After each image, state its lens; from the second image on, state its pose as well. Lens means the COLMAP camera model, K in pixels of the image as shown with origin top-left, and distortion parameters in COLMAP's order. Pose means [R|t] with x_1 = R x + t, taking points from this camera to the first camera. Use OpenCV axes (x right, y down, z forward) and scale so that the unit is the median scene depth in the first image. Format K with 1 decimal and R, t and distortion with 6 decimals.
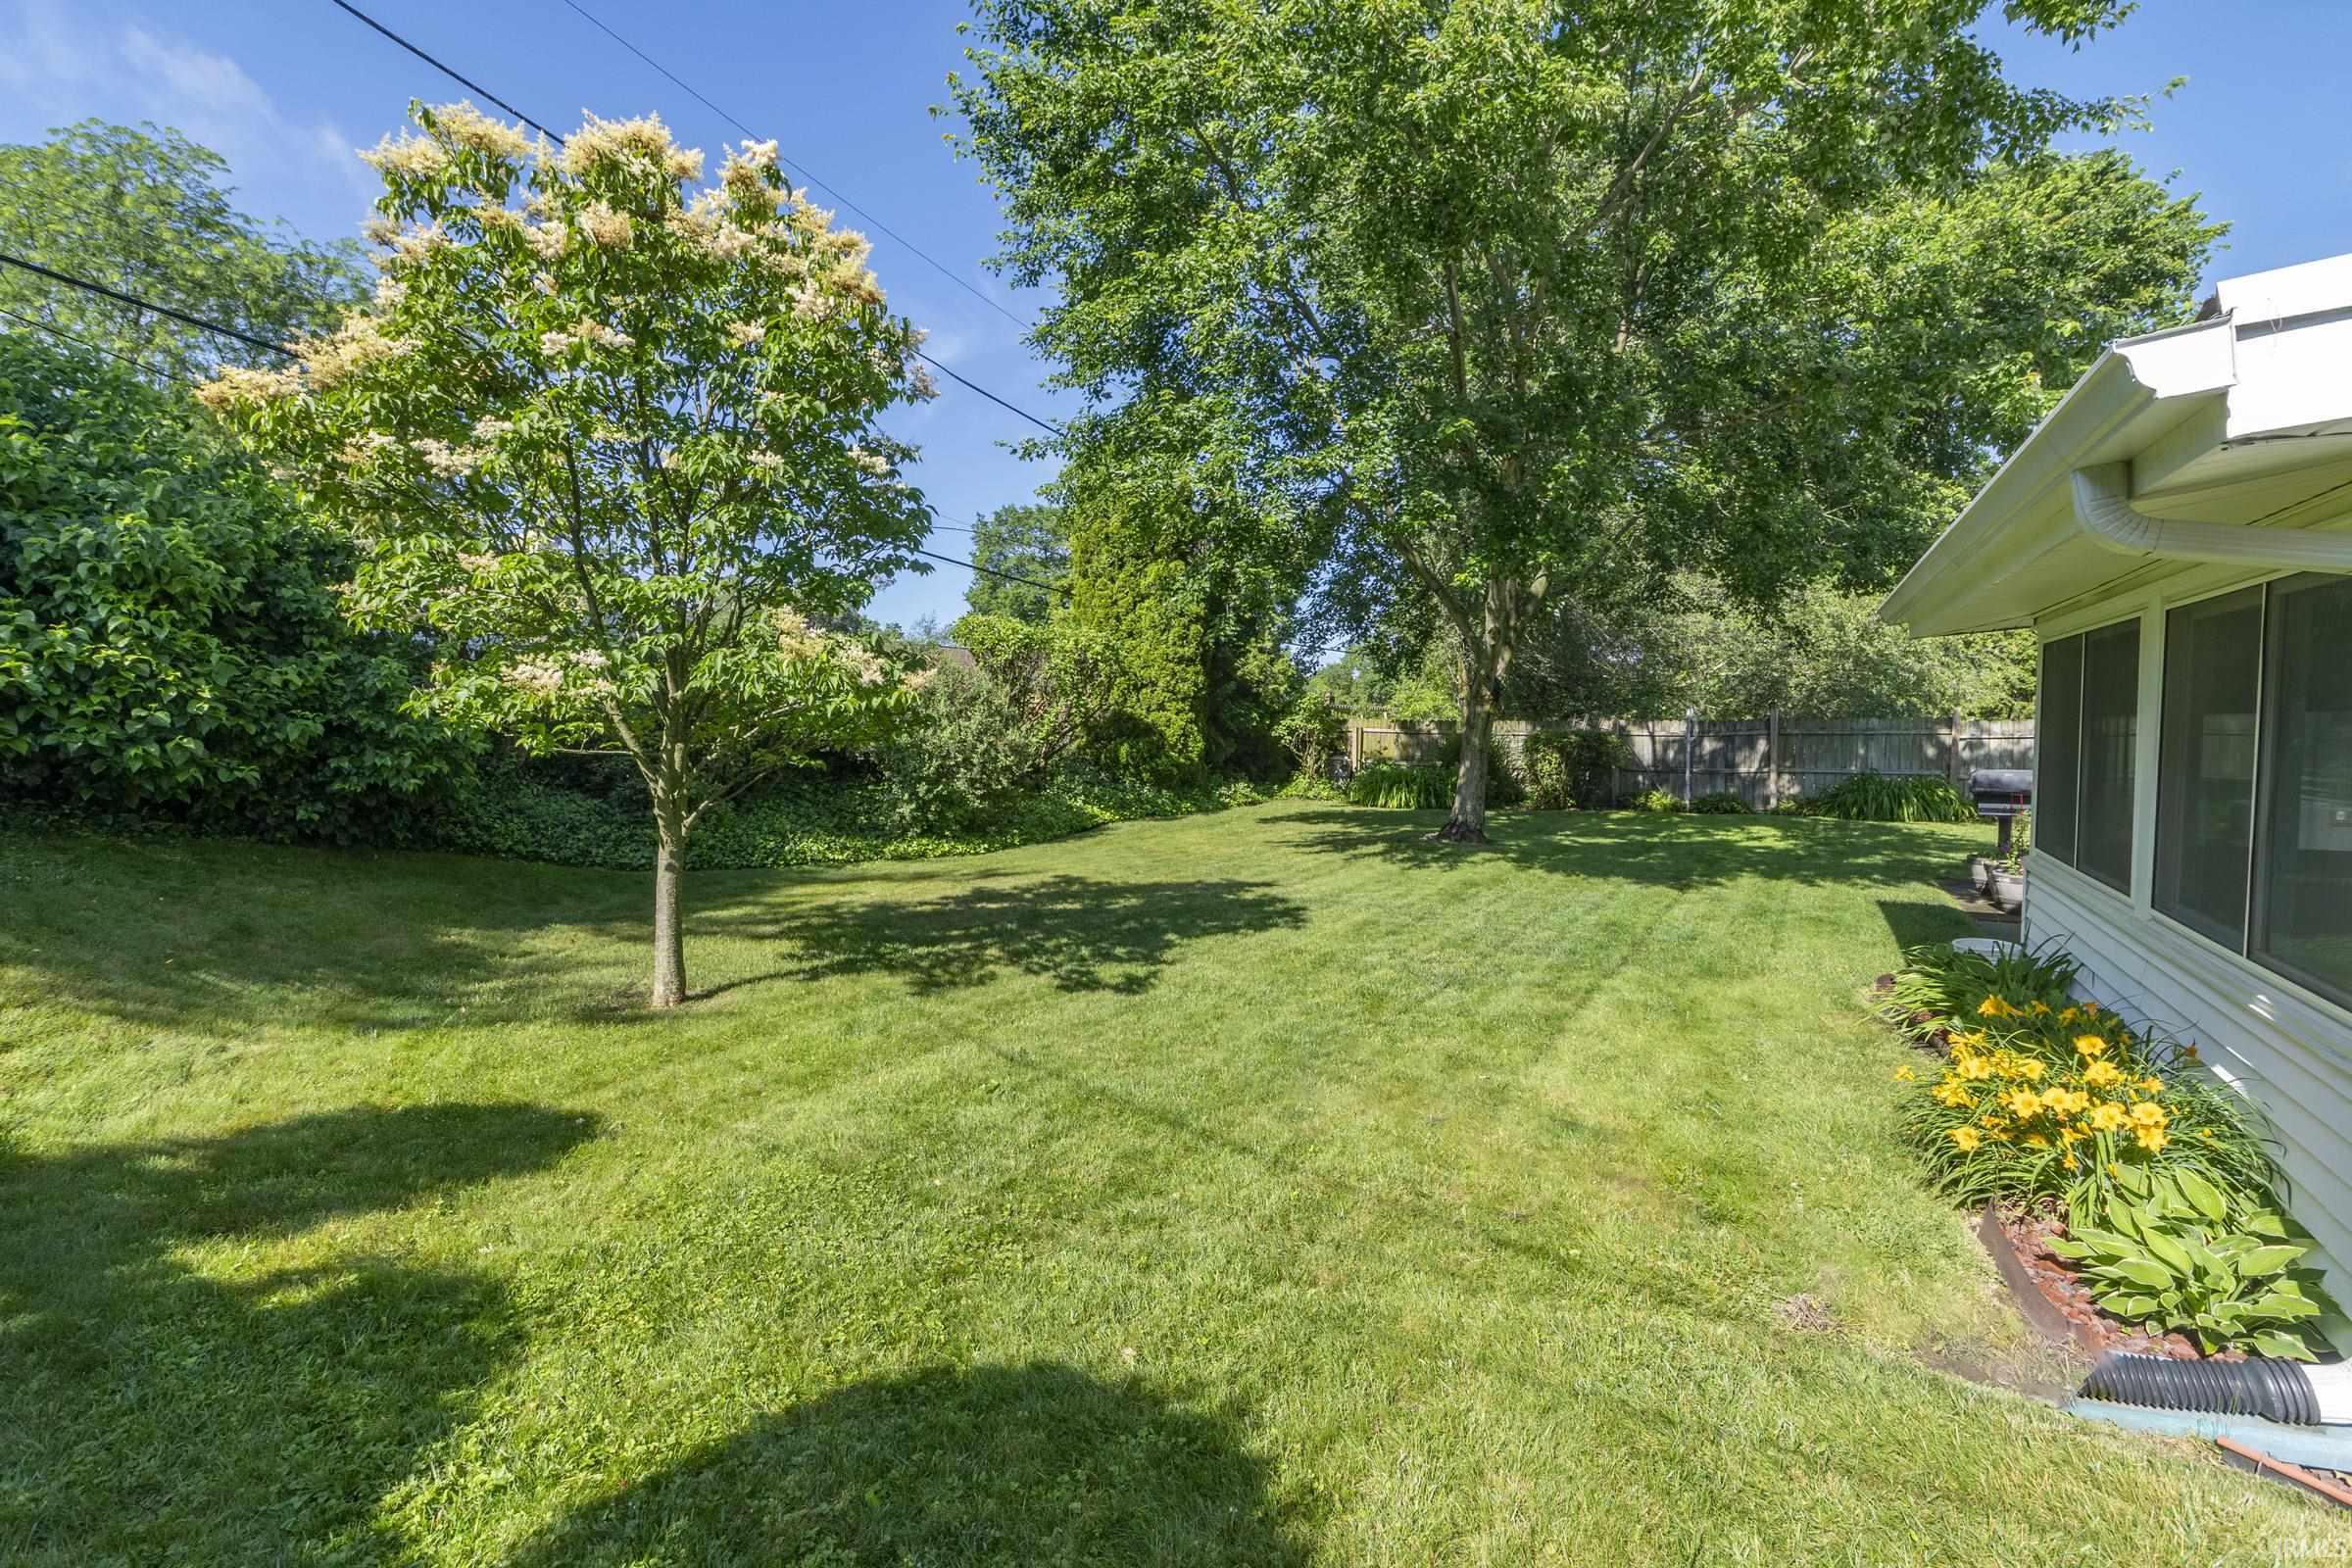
lens RADIAL K [[1031.9, 0, 1176.0], [0, 1031.9, 784.0], [0, 0, 1]] dist [-0.010623, -0.000062]
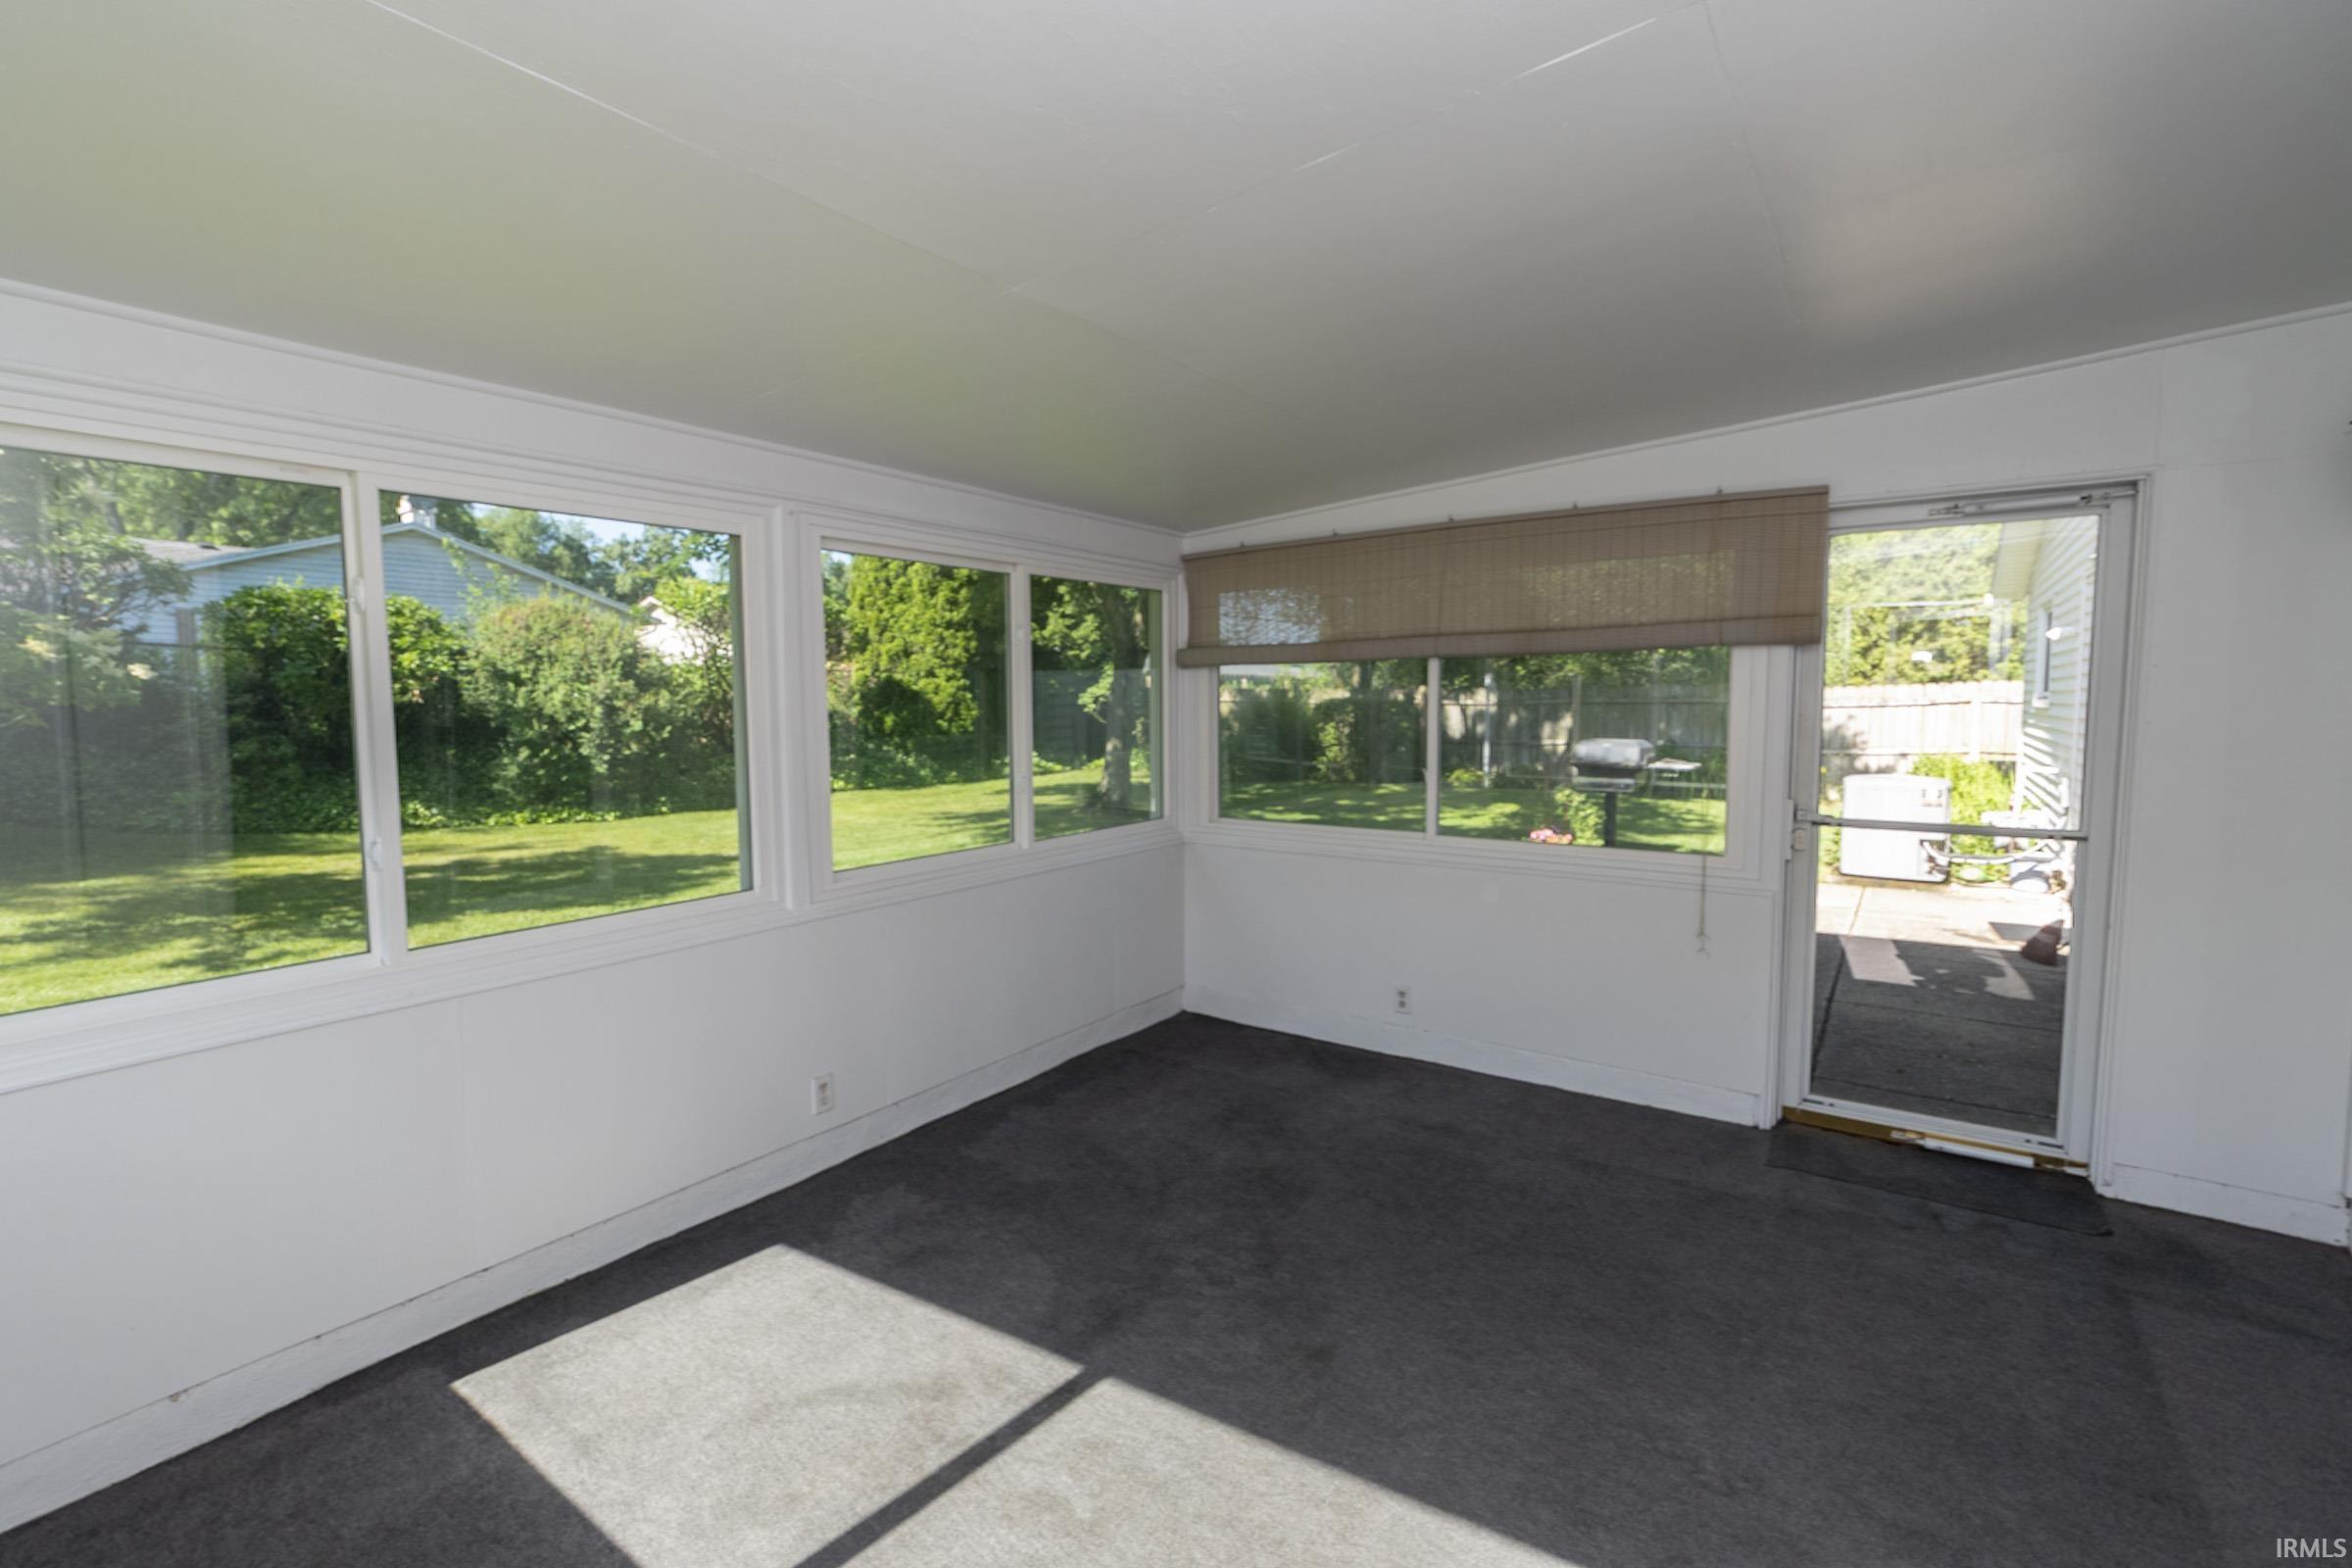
lens RADIAL K [[1031.9, 0, 1176.0], [0, 1031.9, 784.0], [0, 0, 1]] dist [-0.010623, -0.000062]
pose [[0.997774, 0.013184, -0.065374, 0.281142], [-0.011282, 0.999505, 0.029379, -0.001473], [0.065729, -0.028576, 0.997428, 0.042186]]
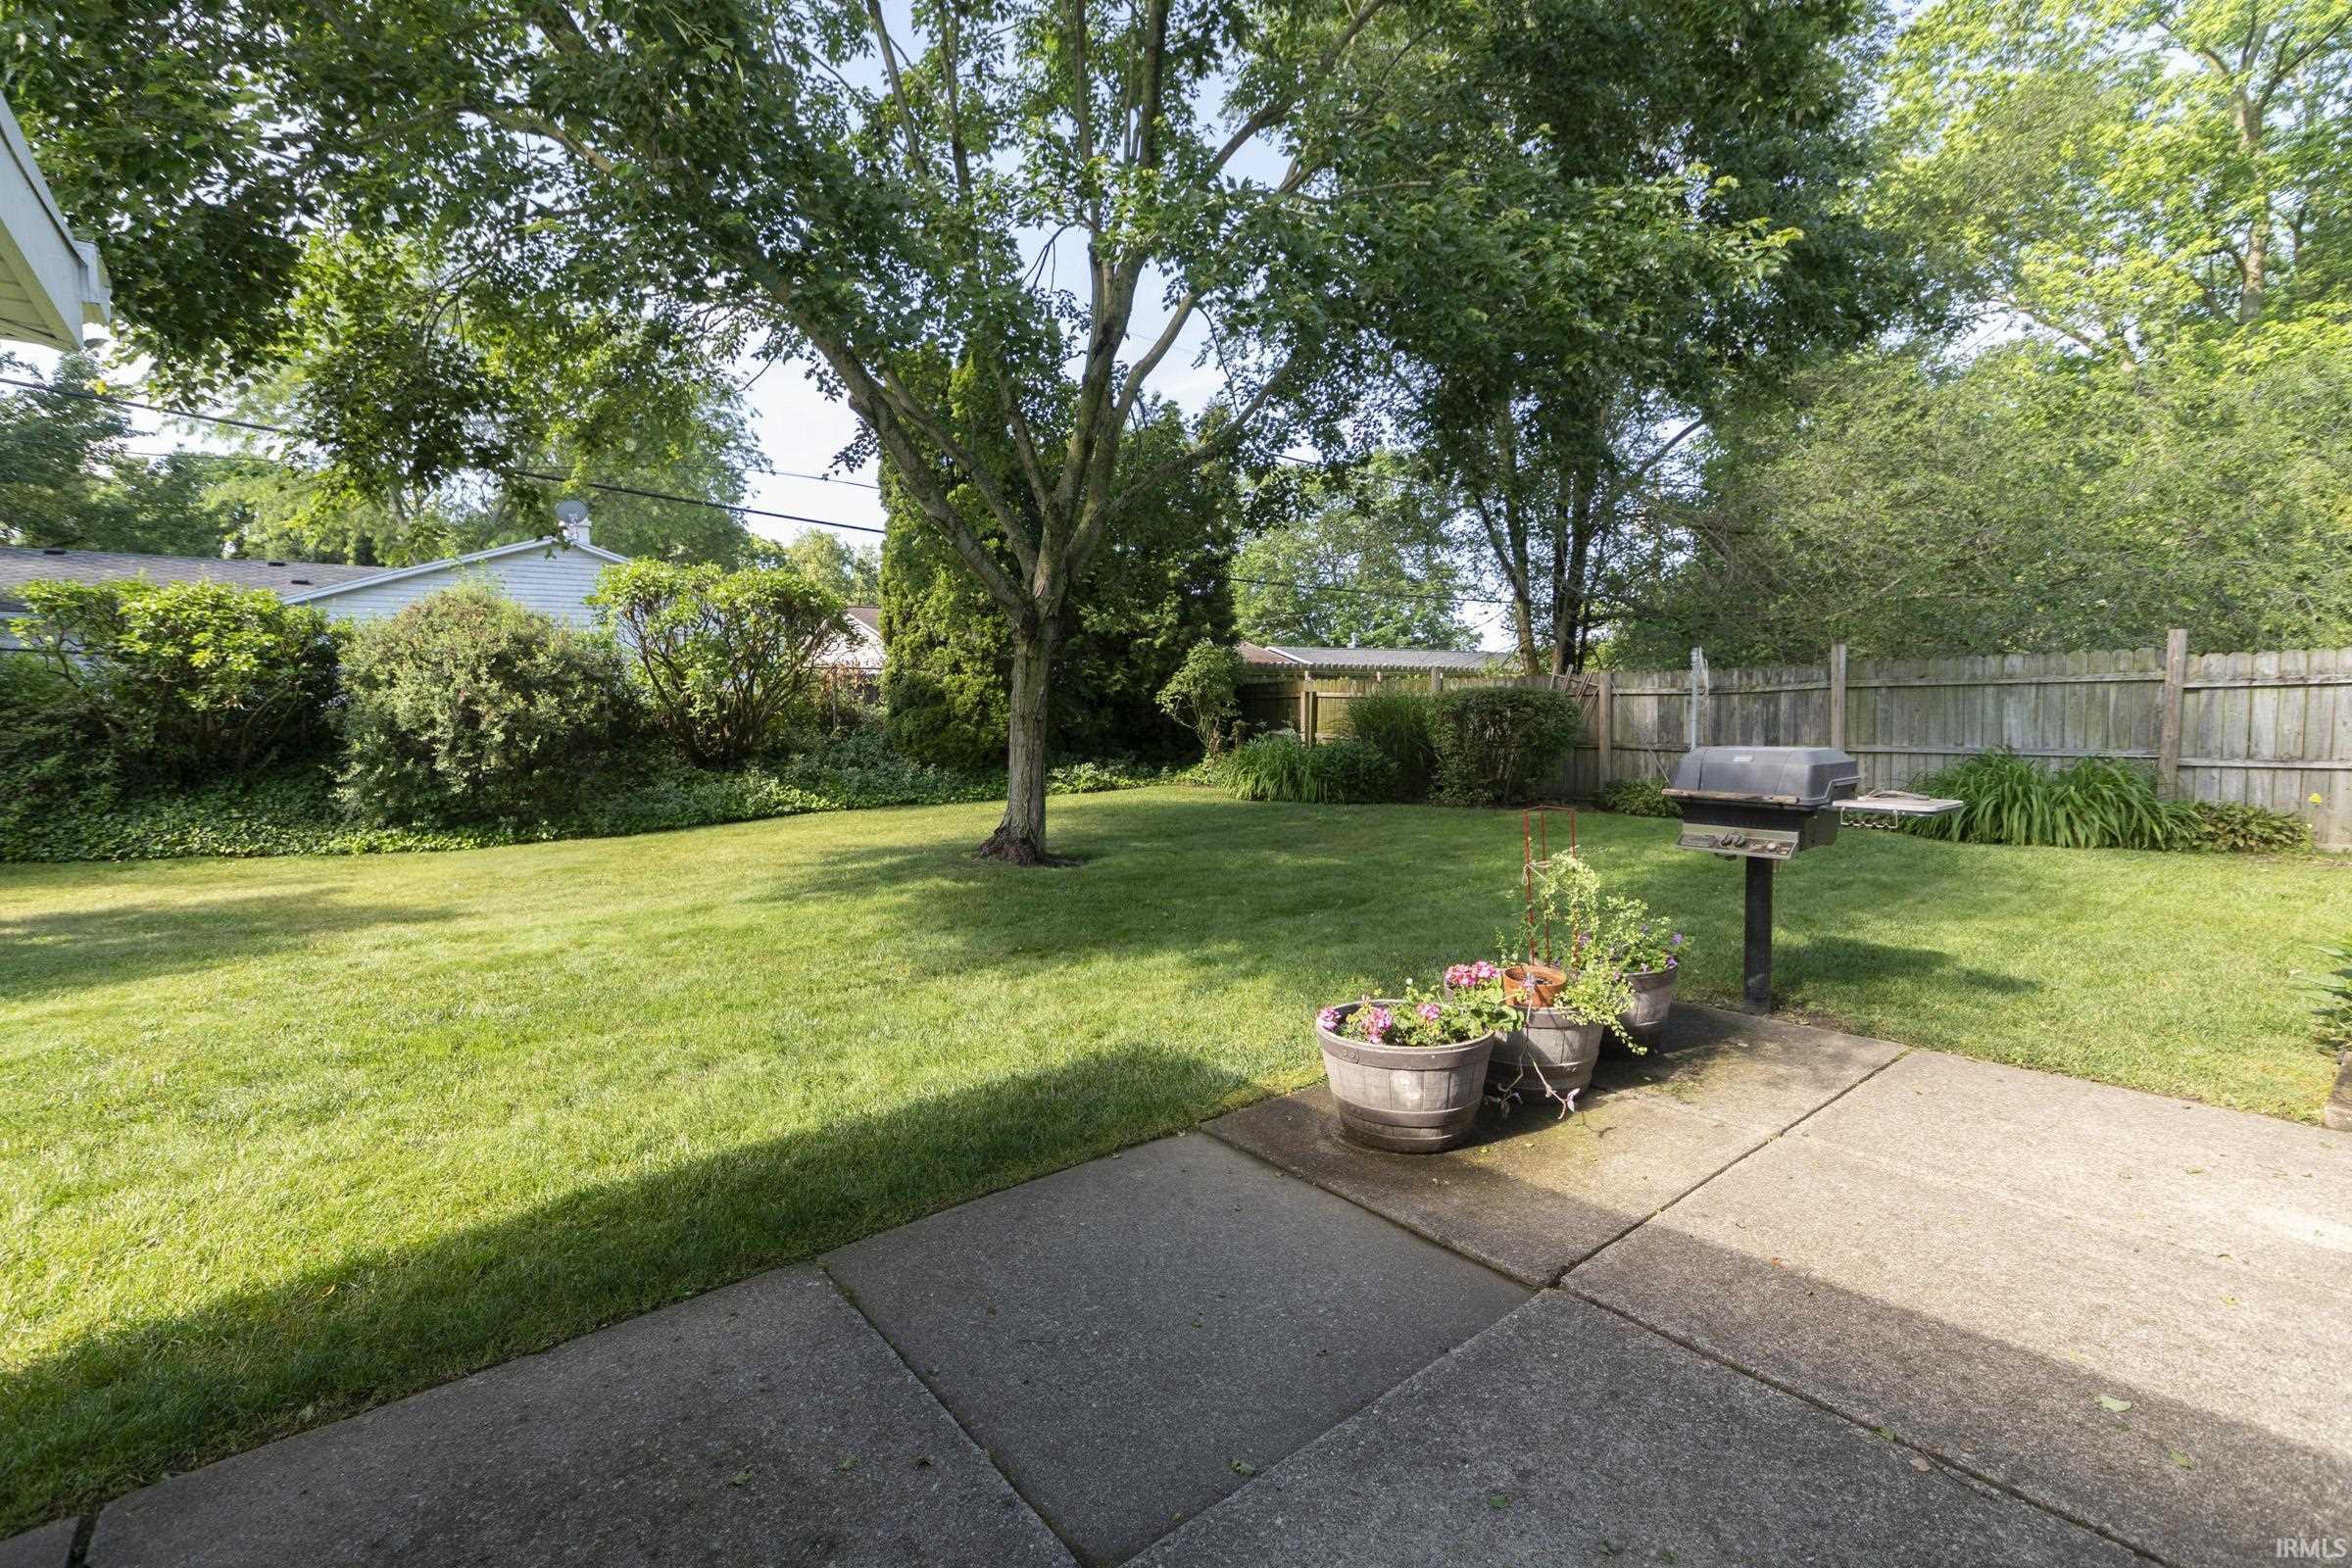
lens RADIAL K [[1031.9, 0, 1176.0], [0, 1031.9, 784.0], [0, 0, 1]] dist [-0.010623, -0.000062]
pose [[0.946709, 0.017374, -0.321620, 0.409434], [-0.008846, 0.999570, 0.027958, -0.008414], [0.321967, -0.023623, 0.946456, 0.290098]]
